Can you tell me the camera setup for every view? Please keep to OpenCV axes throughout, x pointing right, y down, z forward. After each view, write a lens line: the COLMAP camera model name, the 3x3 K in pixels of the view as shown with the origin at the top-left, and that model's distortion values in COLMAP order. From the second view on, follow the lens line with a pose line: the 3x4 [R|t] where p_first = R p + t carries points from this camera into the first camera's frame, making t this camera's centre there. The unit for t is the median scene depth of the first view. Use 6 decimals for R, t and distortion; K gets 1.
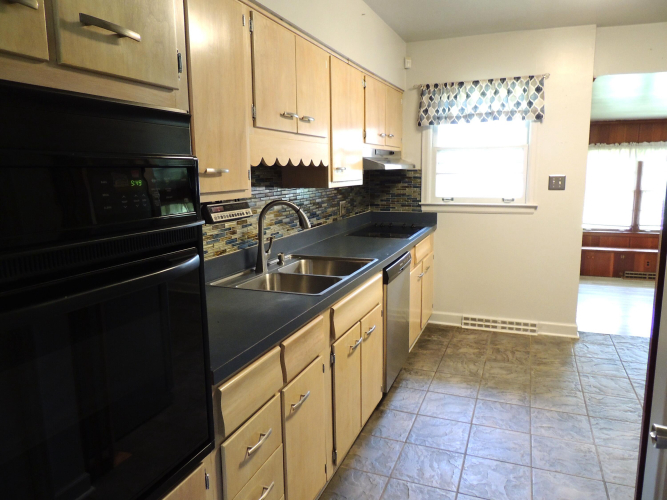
lens RADIAL K [[473.7, 0, 334.7], [0, 473.7, 249.2], [0, 0, 1]] dist [-0.023263, 0.003855]
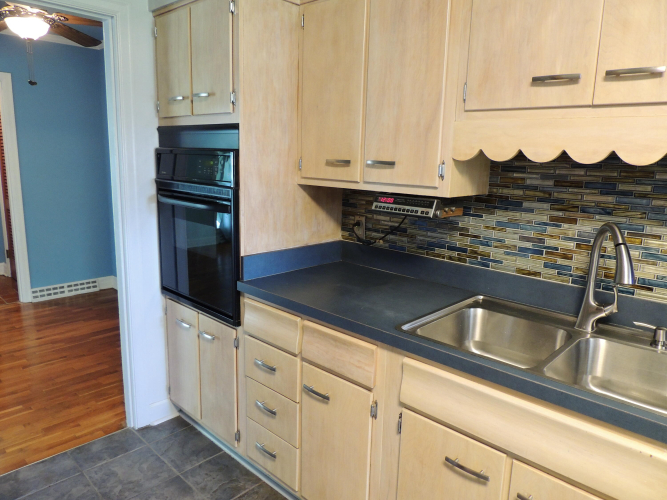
lens RADIAL K [[473.7, 0, 334.7], [0, 473.7, 249.2], [0, 0, 1]] dist [-0.023263, 0.003855]
pose [[-0.377621, 0.173010, -0.909654, 0.465156], [-0.178773, 0.950284, 0.254951, -0.137206], [0.908539, 0.258897, -0.327918, 0.769658]]
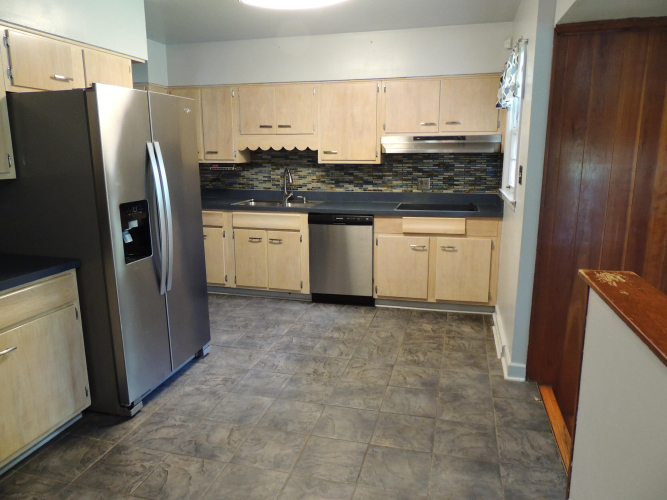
lens RADIAL K [[473.7, 0, 334.7], [0, 473.7, 249.2], [0, 0, 1]] dist [-0.023263, 0.003855]
pose [[0.119513, 0.210940, -0.970165, 1.645023], [-0.166985, 0.967520, 0.189794, -0.156663], [0.978689, 0.139320, 0.150855, 0.817265]]
